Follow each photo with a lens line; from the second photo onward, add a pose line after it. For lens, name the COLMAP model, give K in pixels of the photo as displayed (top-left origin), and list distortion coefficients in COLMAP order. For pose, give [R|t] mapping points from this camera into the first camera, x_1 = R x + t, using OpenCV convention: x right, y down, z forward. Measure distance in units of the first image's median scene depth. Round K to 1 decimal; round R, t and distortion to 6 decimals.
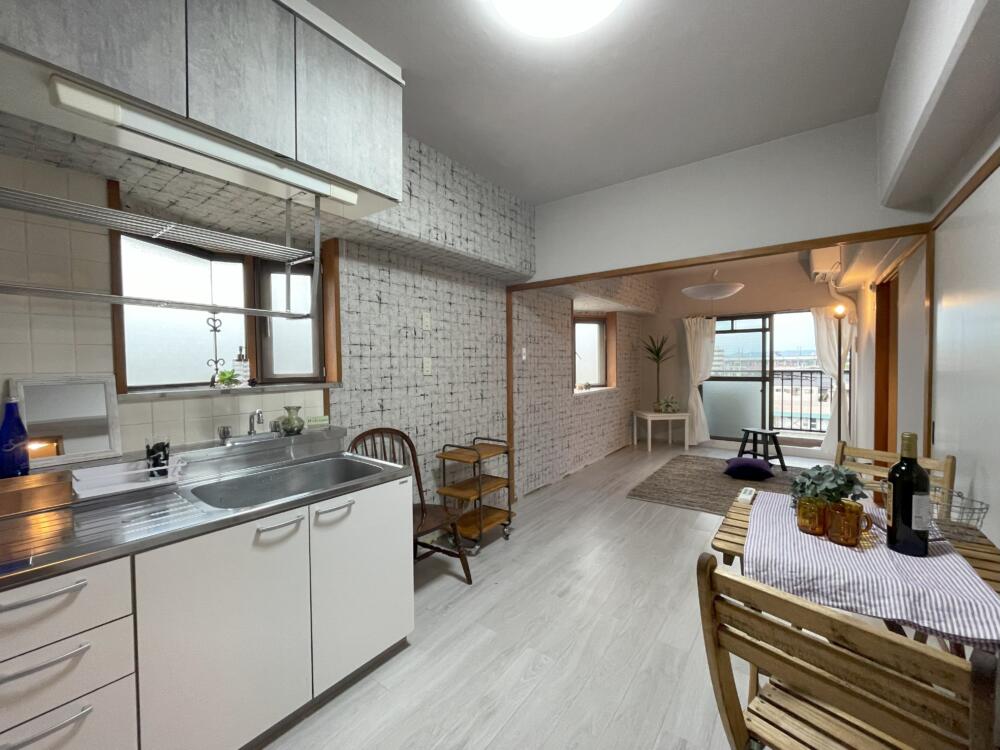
lens RADIAL K [[403.2, 0, 498.8], [0, 403.2, 374.4], [0, 0, 1]] dist [-0.002732, -0.000109]
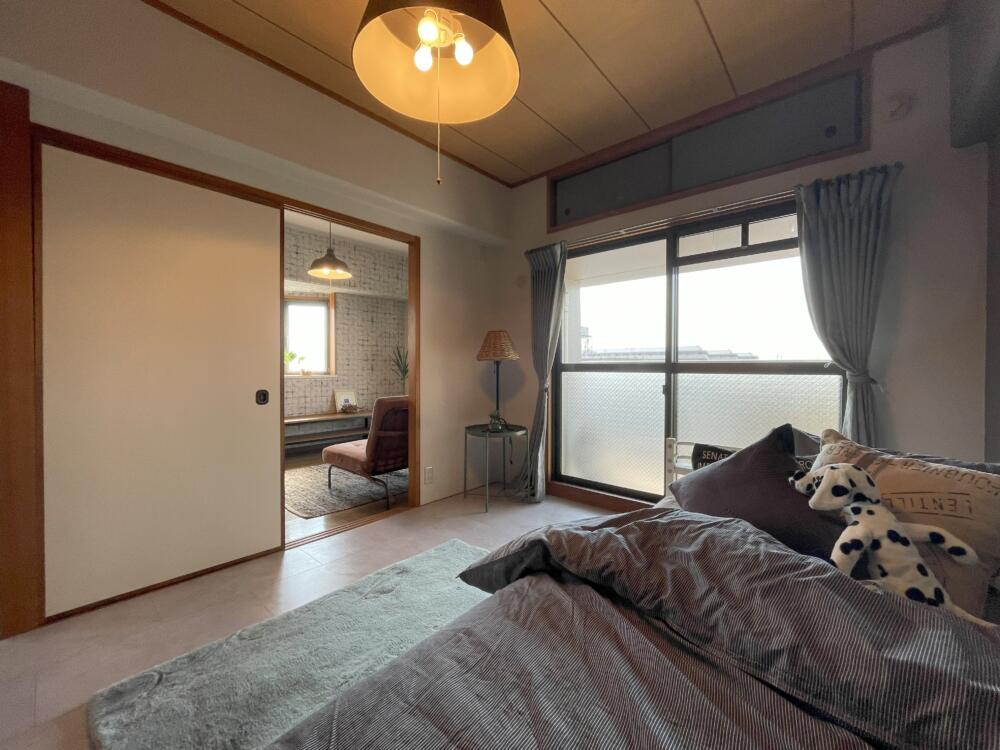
lens RADIAL K [[398.4, 0, 500.0], [0, 398.4, 375.0], [0, 0, 1]] dist [-0.000392, -0.000001]
pose [[0.997336, 0.014431, -0.071504, 0.849309], [-0.014880, 0.999873, -0.005749, 0.036770], [0.071412, 0.006798, 0.997424, 0.135576]]
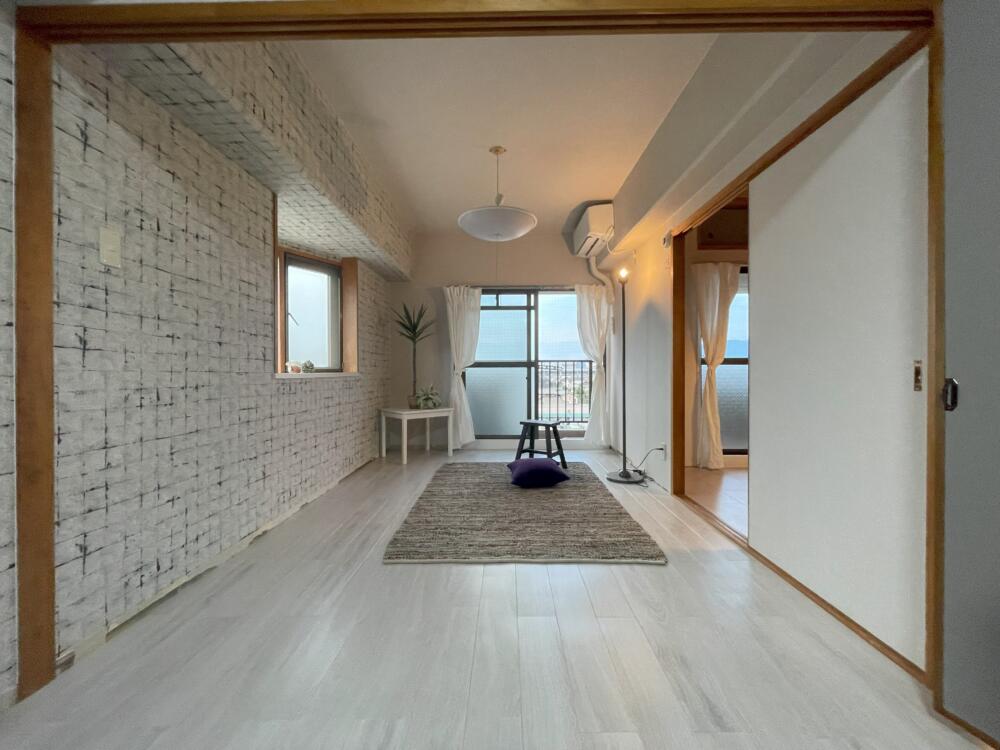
lens RADIAL K [[403.2, 0, 498.8], [0, 403.2, 374.4], [0, 0, 1]] dist [-0.002732, -0.000109]
pose [[0.806238, 0.006587, 0.591555, 0.102219], [0.008076, 0.999722, -0.022138, 0.059499], [-0.591536, 0.022625, 0.805961, 0.384290]]
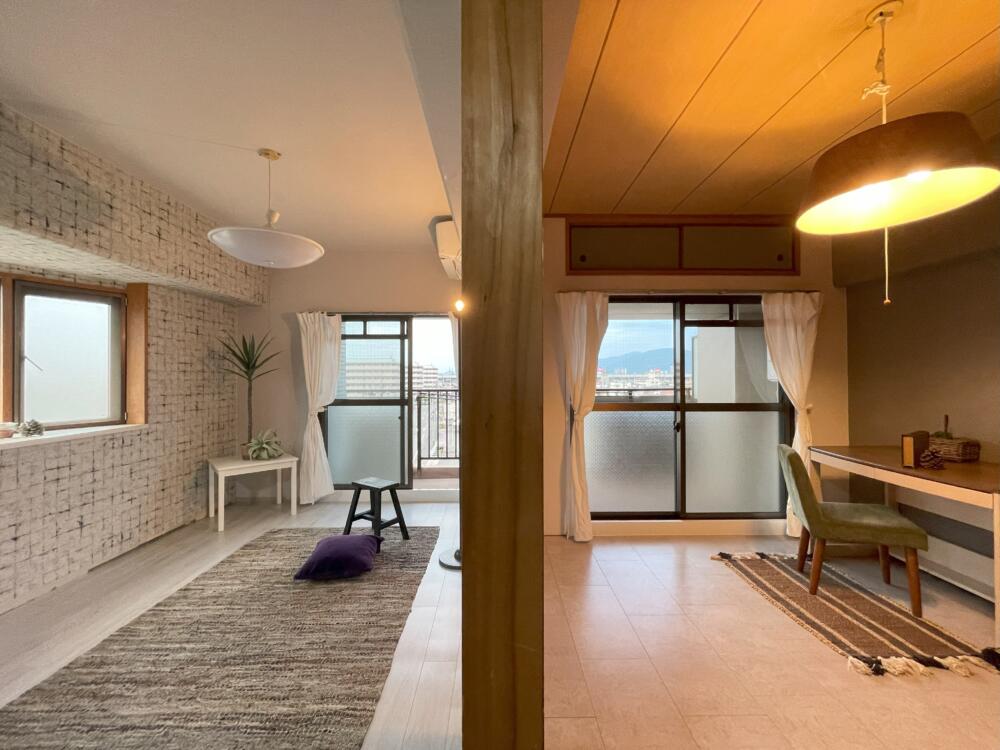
lens RADIAL K [[403.2, 0, 498.8], [0, 403.2, 374.4], [0, 0, 1]] dist [-0.002732, -0.000109]
pose [[0.791984, 0.015852, 0.610336, 0.389564], [0.008947, 0.999254, -0.037563, -0.011582], [-0.610477, 0.035210, 0.791251, 0.334009]]
